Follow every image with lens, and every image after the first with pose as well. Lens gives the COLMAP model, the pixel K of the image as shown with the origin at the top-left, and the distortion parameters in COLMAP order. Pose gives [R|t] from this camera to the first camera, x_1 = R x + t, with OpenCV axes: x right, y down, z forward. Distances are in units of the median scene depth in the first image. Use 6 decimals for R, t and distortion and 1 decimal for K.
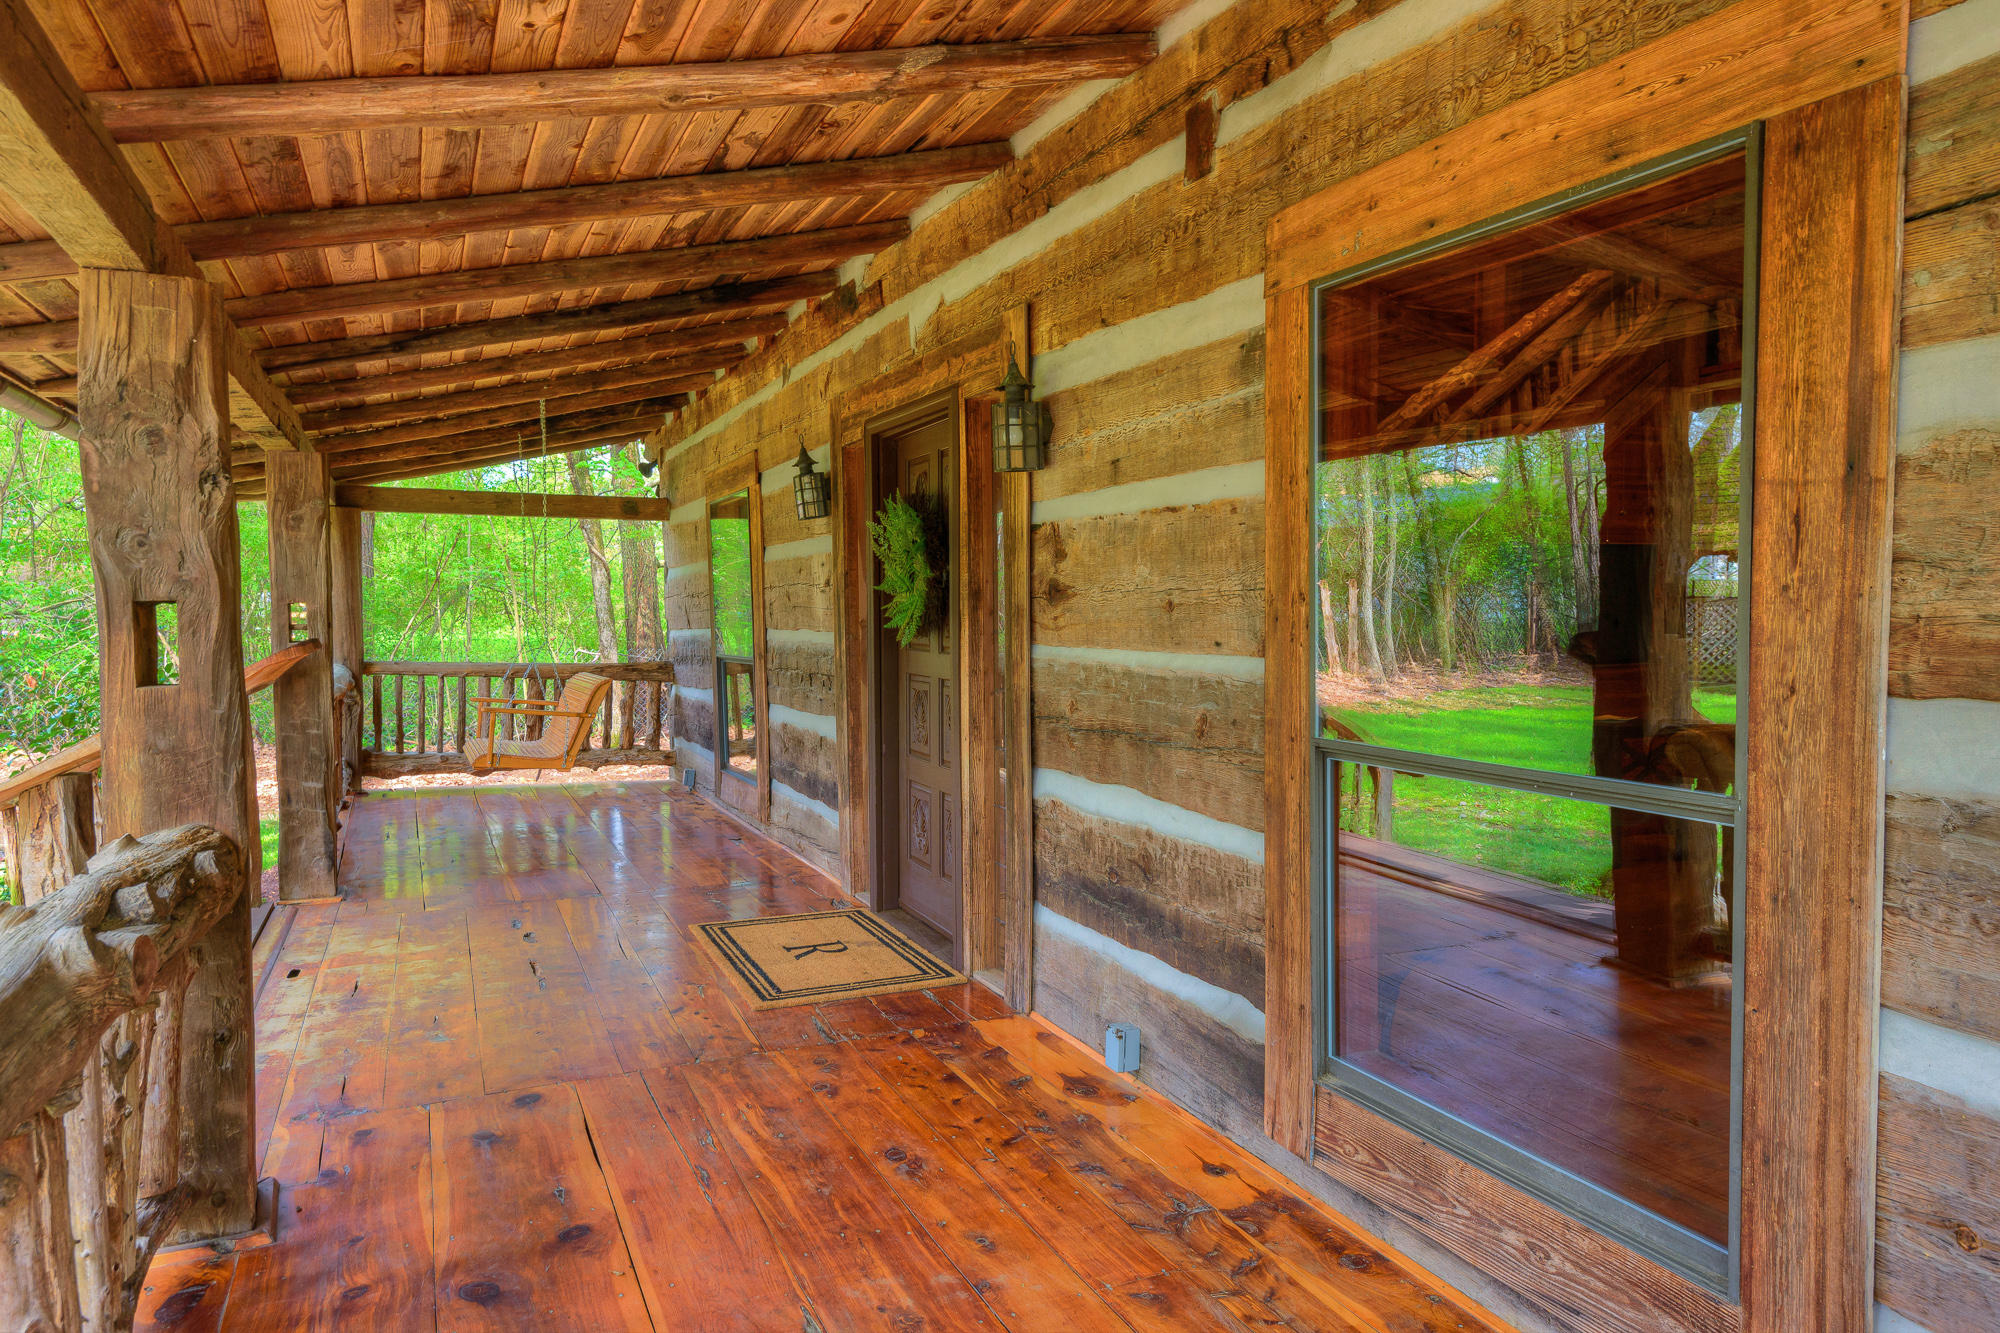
lens RADIAL K [[1329.5, 0, 1000.0], [0, 1329.5, 666.5], [0, 0, 1]] dist [0.003715, 0.000709]
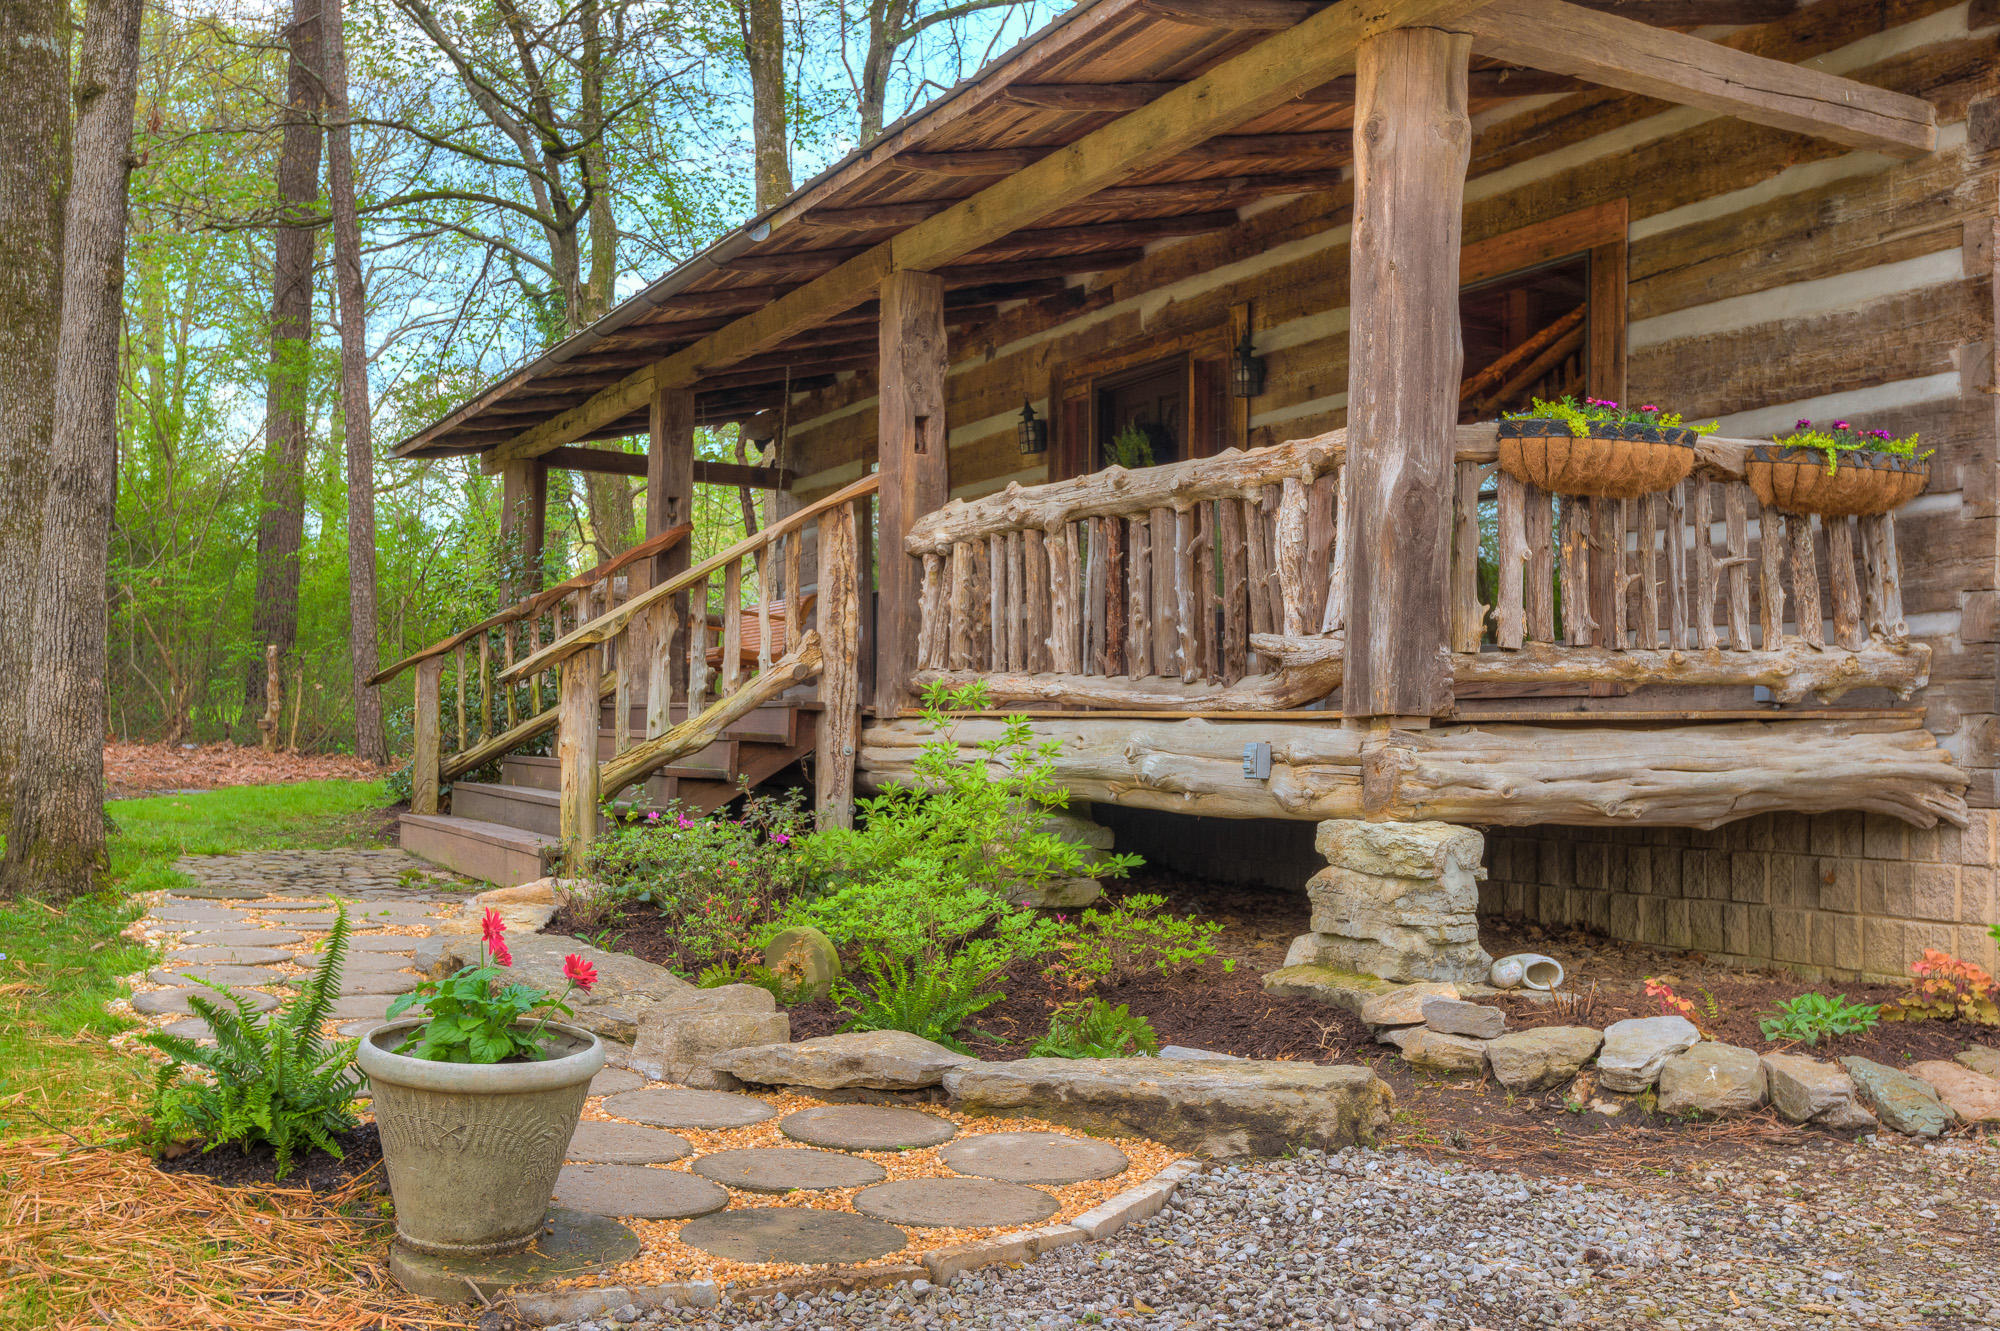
lens RADIAL K [[1972.5, 0, 1000.0], [0, 1972.5, 665.5], [0, 0, 1]] dist [-0.061864, 0.233932]
pose [[0.996072, 0.023482, 0.085379, -0.292019], [-0.015340, 0.995378, -0.094797, 0.255088], [-0.087211, 0.093115, 0.991829, -0.841953]]
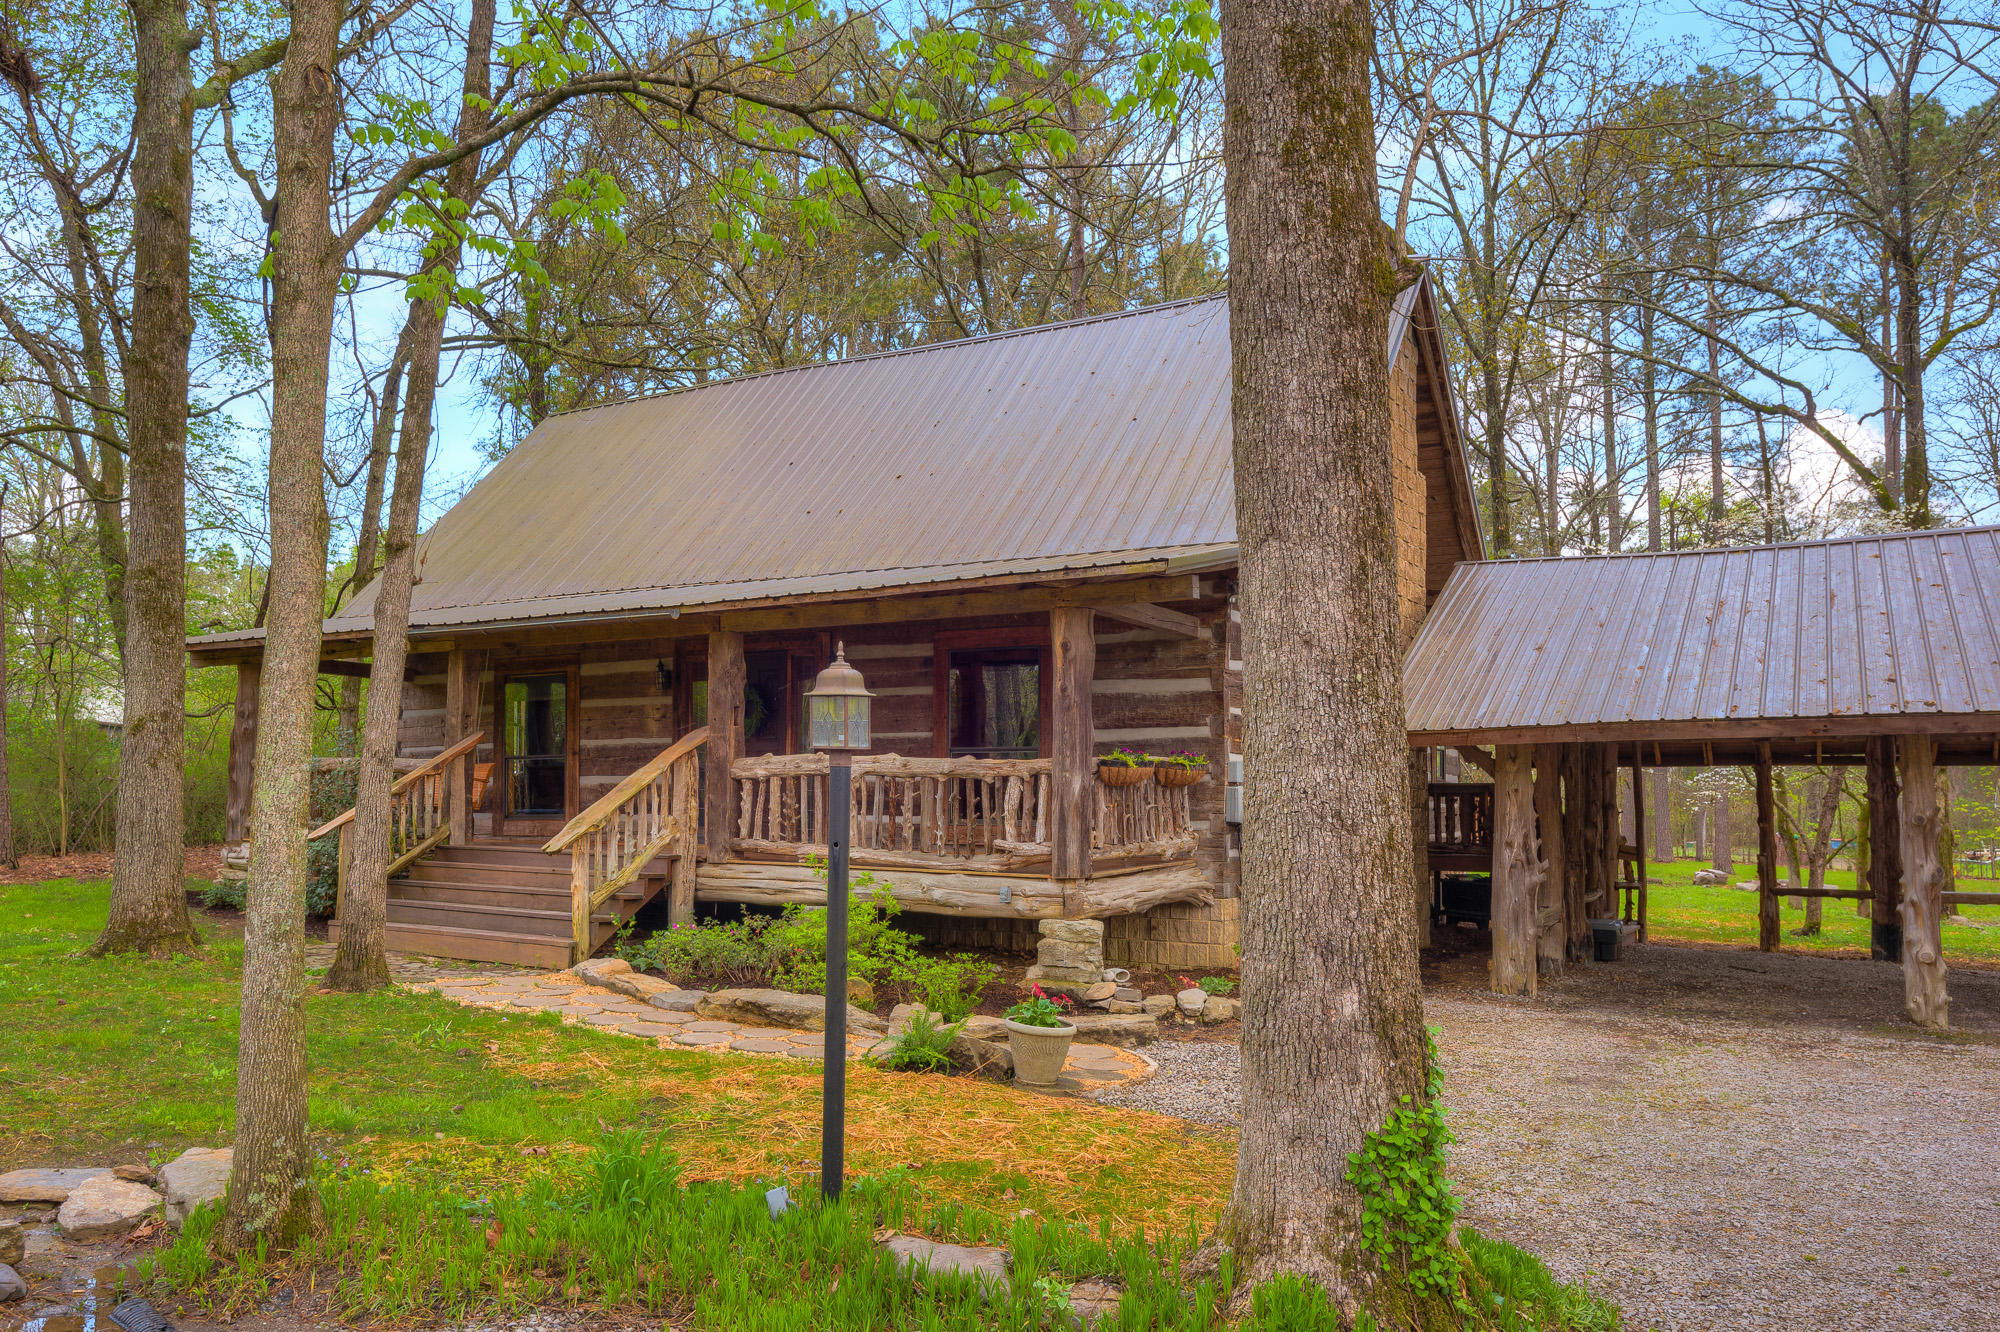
lens RADIAL K [[1513.5, 0, 1000.0], [0, 1513.5, 666.0], [0, 0, 1]] dist [0.012992, 0.001939]
pose [[0.799352, 0.063587, 0.597490, -1.092319], [0.018993, 0.991214, -0.130899, 0.182245], [-0.600563, 0.115982, 0.791121, -1.292914]]
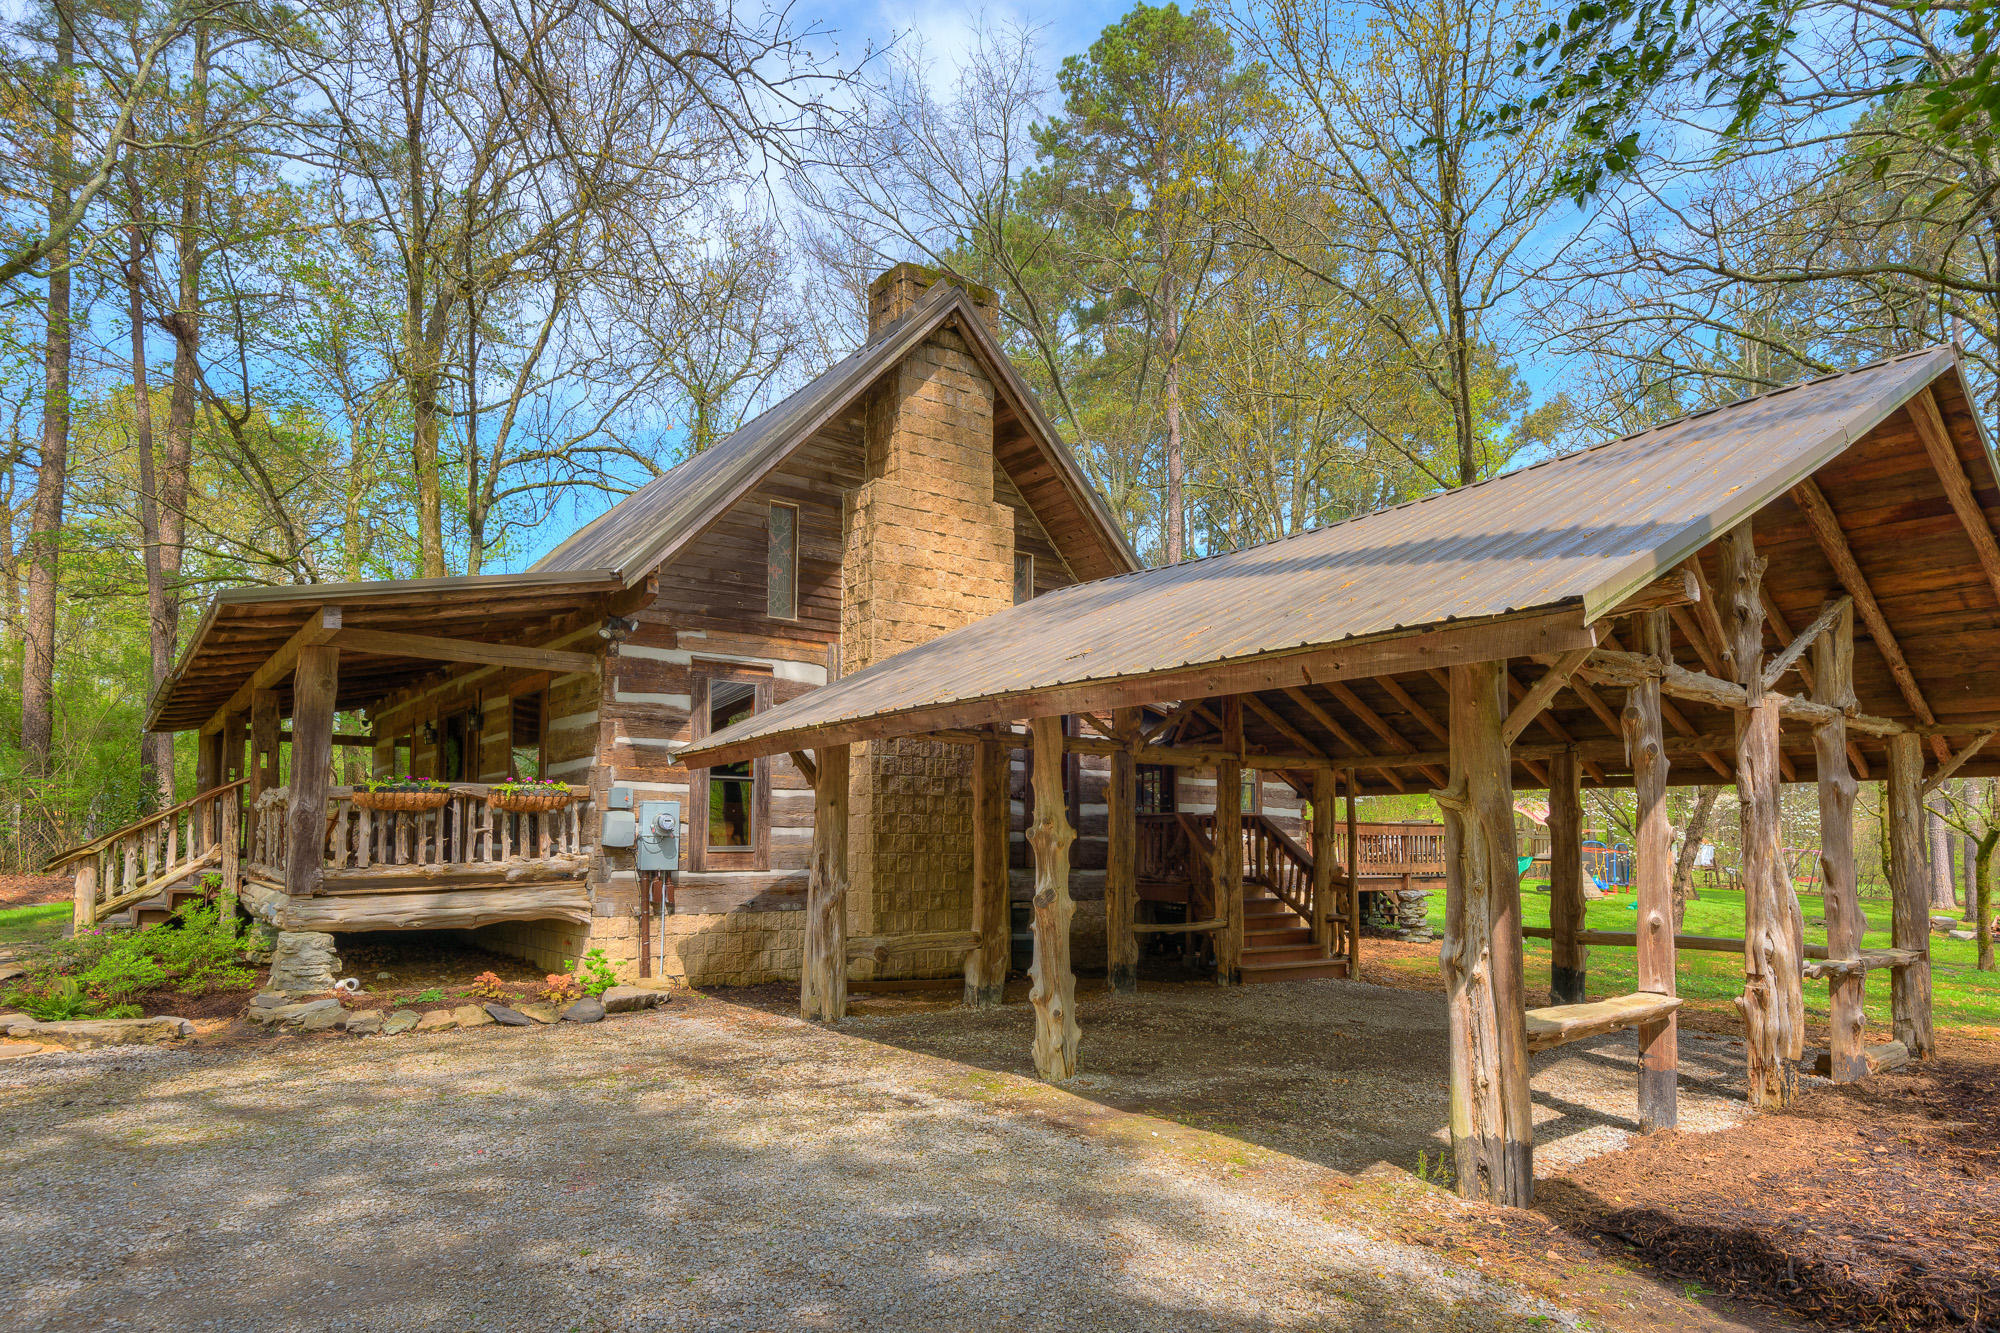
lens RADIAL K [[1205.3, 0, 1000.0], [0, 1205.3, 666.5], [0, 0, 1]] dist [0.019866, -0.000020]
pose [[0.971299, 0.044672, 0.233628, 0.389120], [0.002615, 0.980141, -0.198285, 0.219629], [-0.237846, 0.193205, 0.951893, -1.640170]]
